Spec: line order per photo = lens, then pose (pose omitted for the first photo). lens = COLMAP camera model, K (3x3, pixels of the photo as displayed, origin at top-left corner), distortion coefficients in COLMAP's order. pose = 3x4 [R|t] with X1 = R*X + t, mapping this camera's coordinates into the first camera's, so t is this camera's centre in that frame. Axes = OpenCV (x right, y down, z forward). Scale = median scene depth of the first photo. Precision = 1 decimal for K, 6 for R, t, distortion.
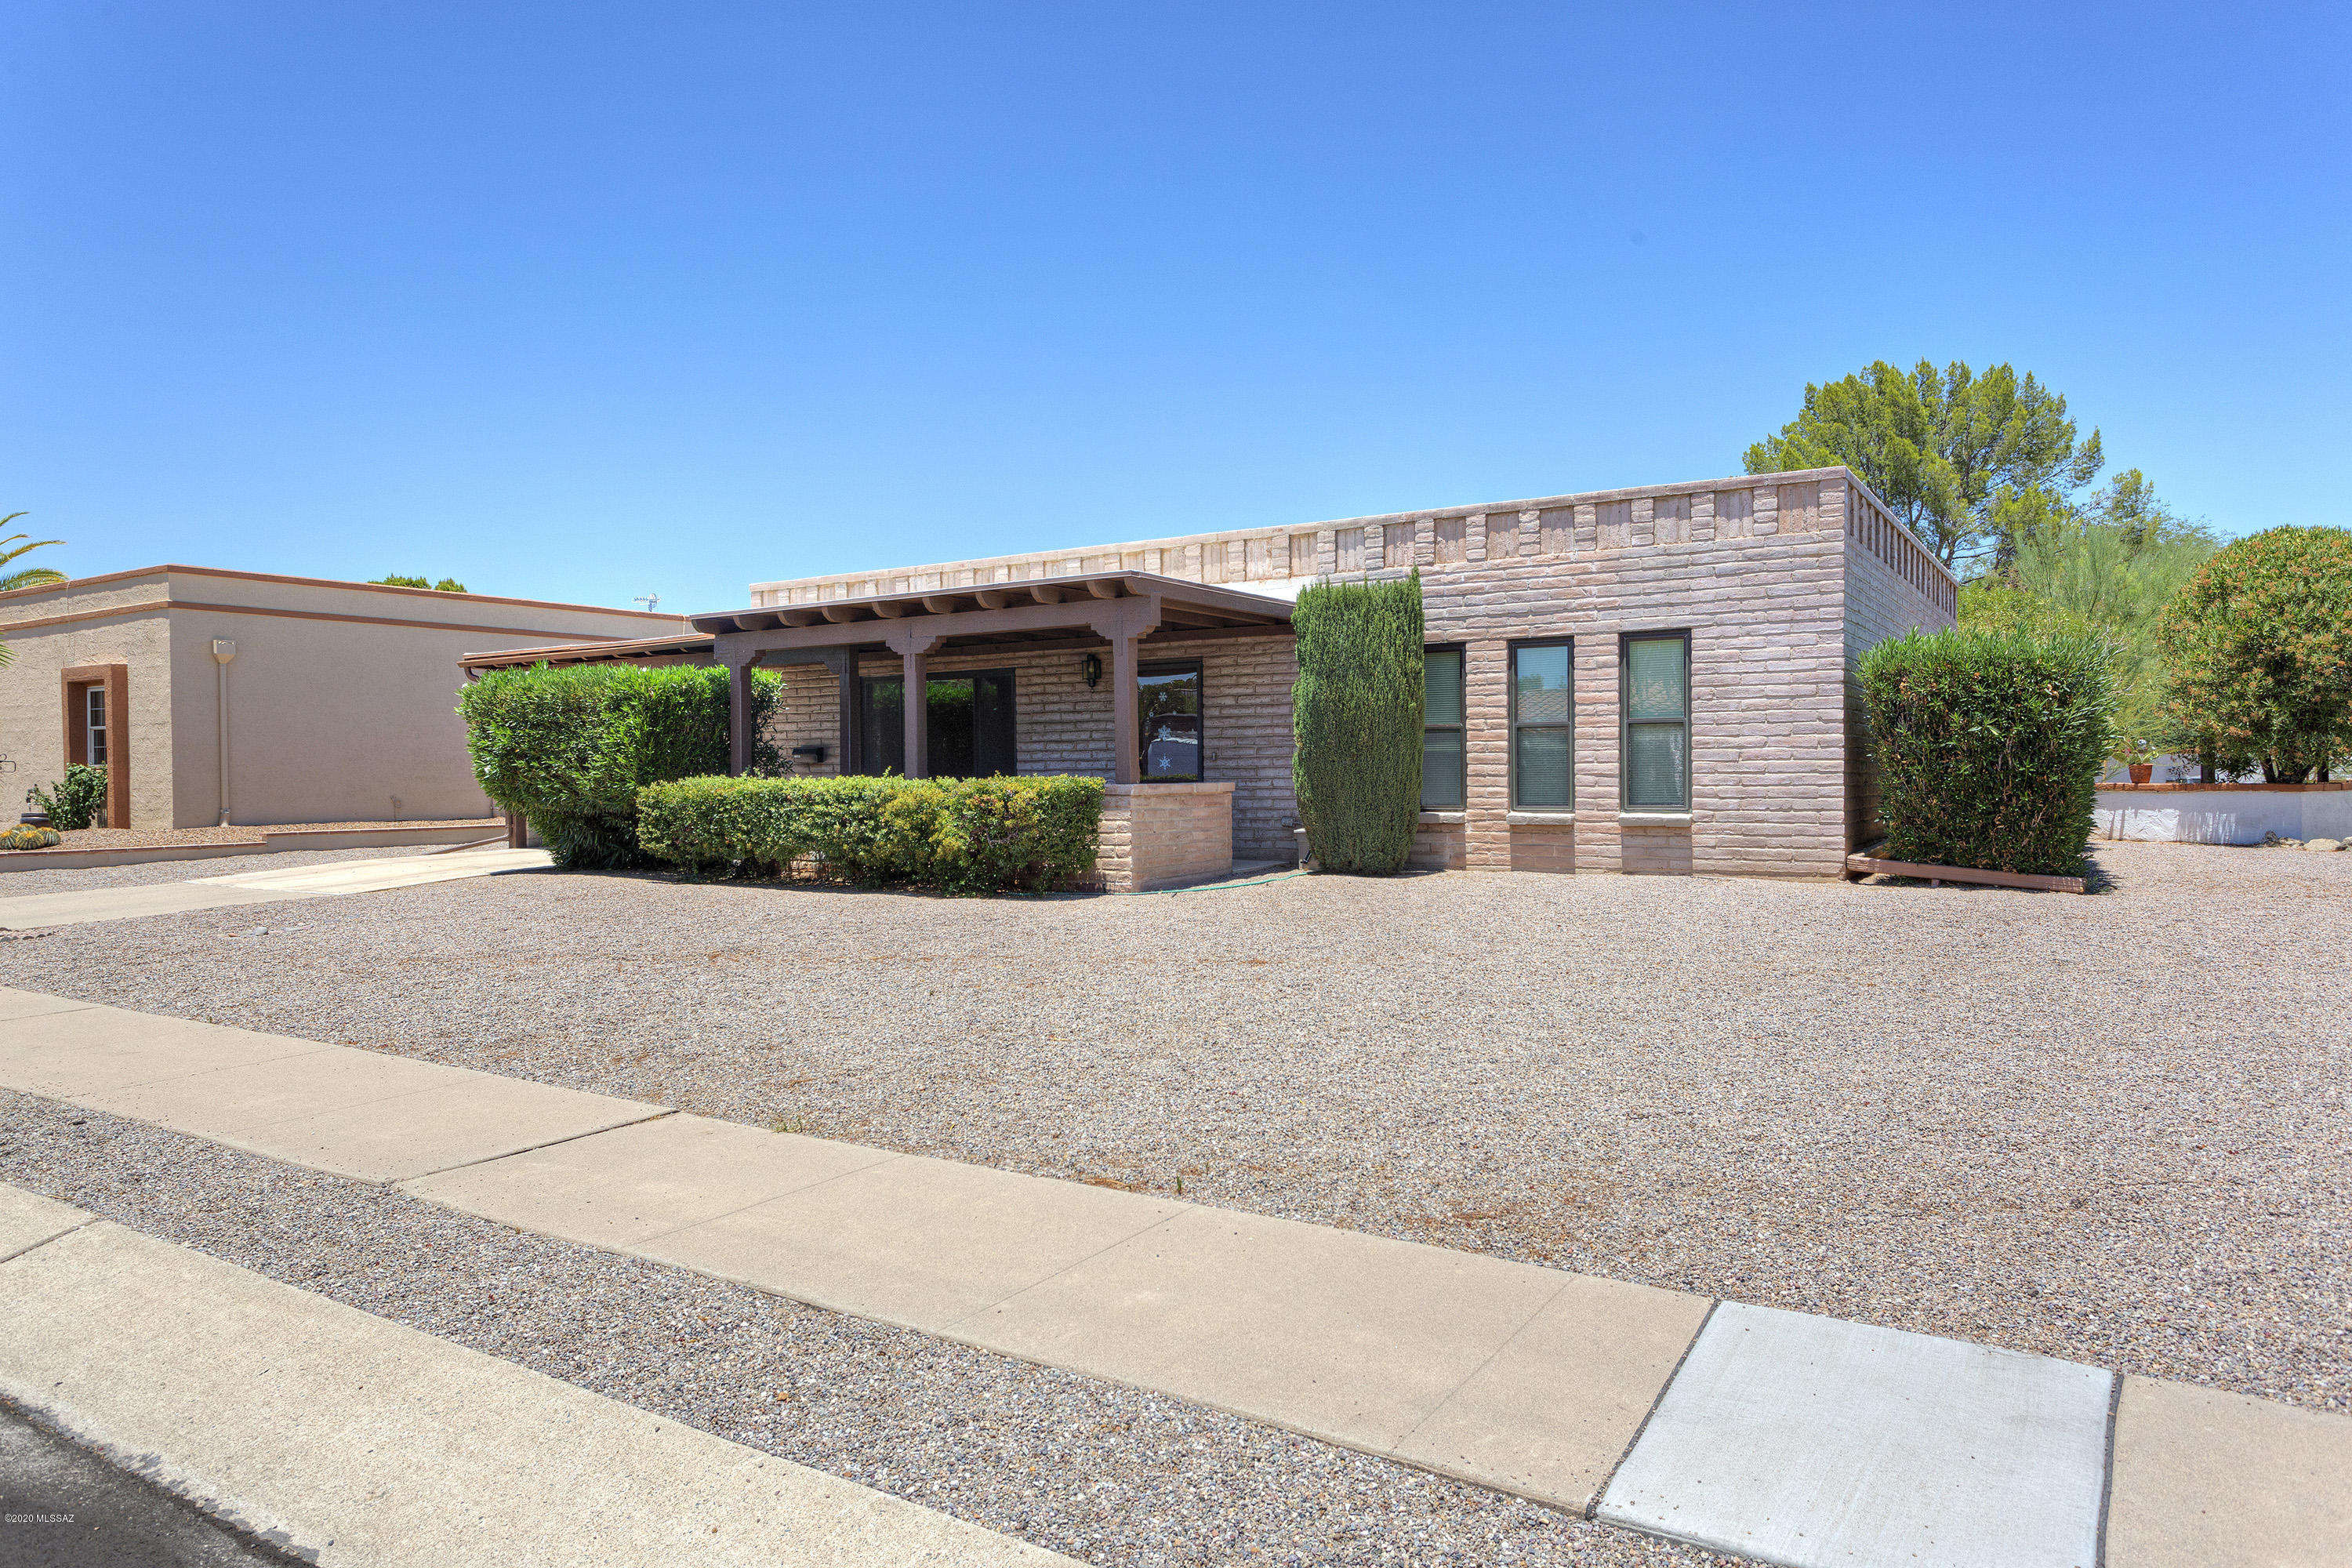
lens RADIAL K [[1570.1, 0, 1172.4], [0, 1570.1, 787.2], [0, 0, 1]] dist [0.002488, -0.001189]
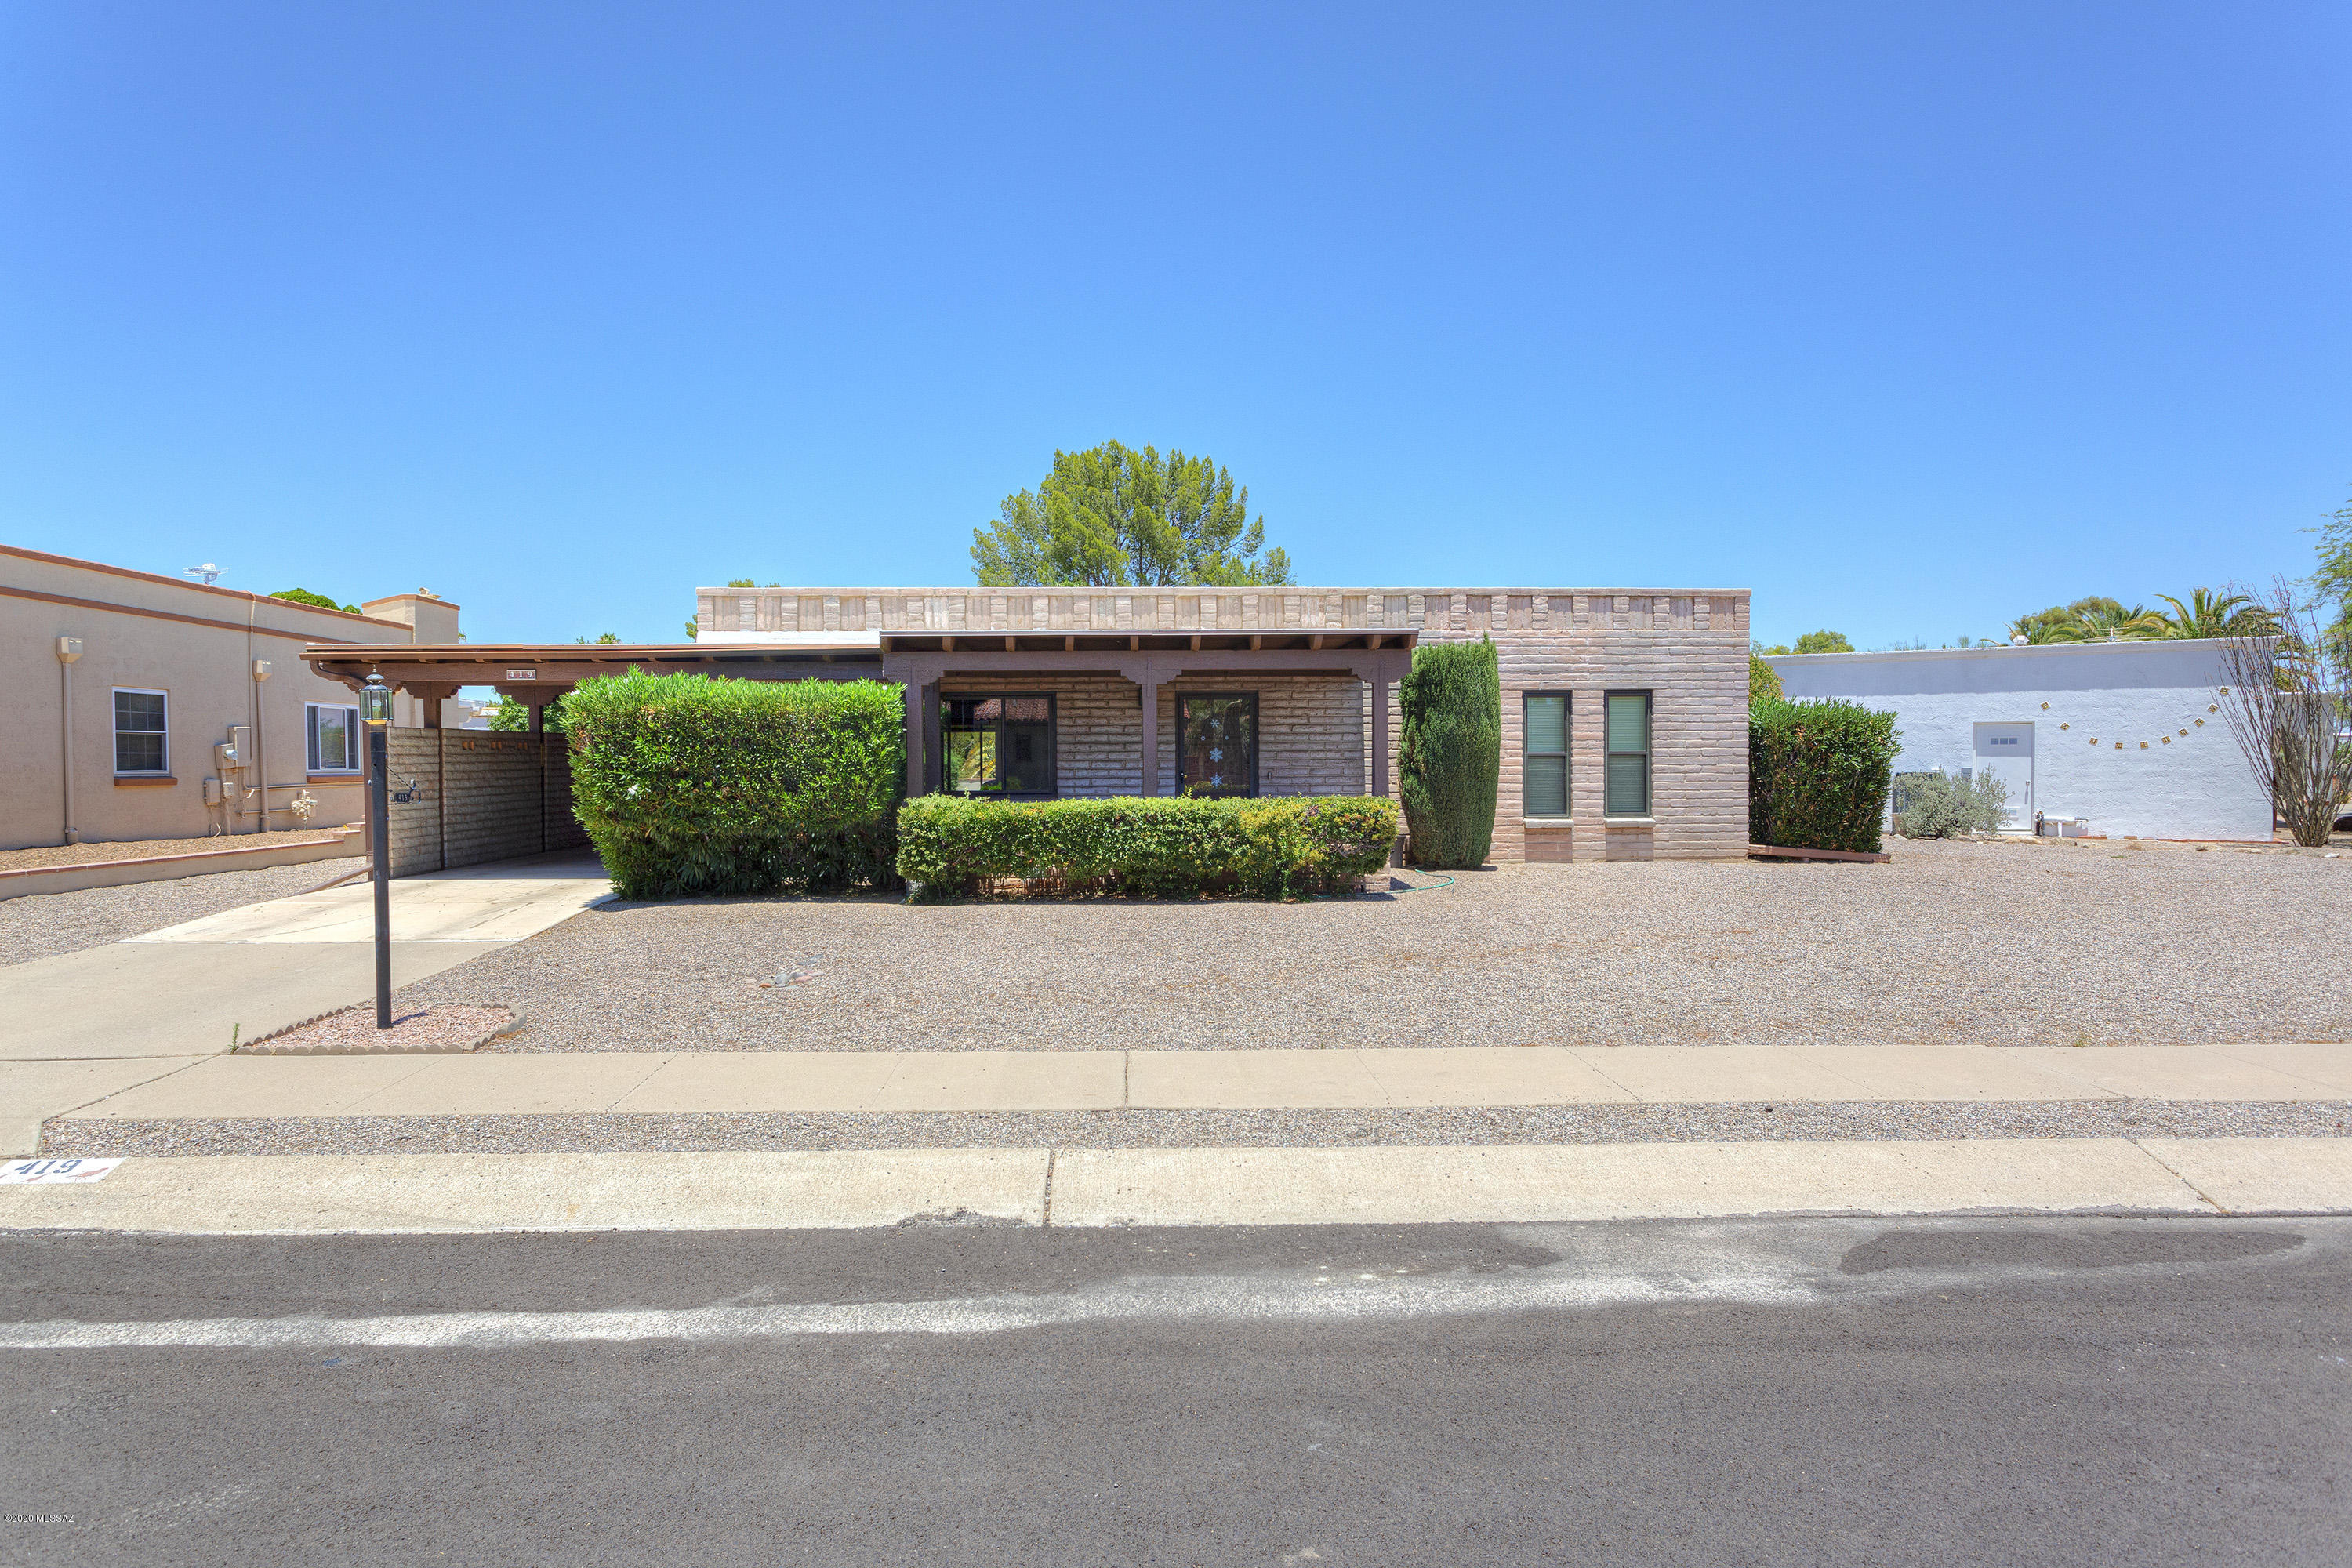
lens RADIAL K [[1497.7, 0, 1178.1], [0, 1497.7, 778.8], [0, 0, 1]] dist [0.004696, 0.000630]
pose [[0.793514, -0.001983, 0.608549, -0.814436], [0.003746, 0.999992, -0.001627, -0.017737], [-0.608541, 0.003571, 0.793515, 0.166882]]
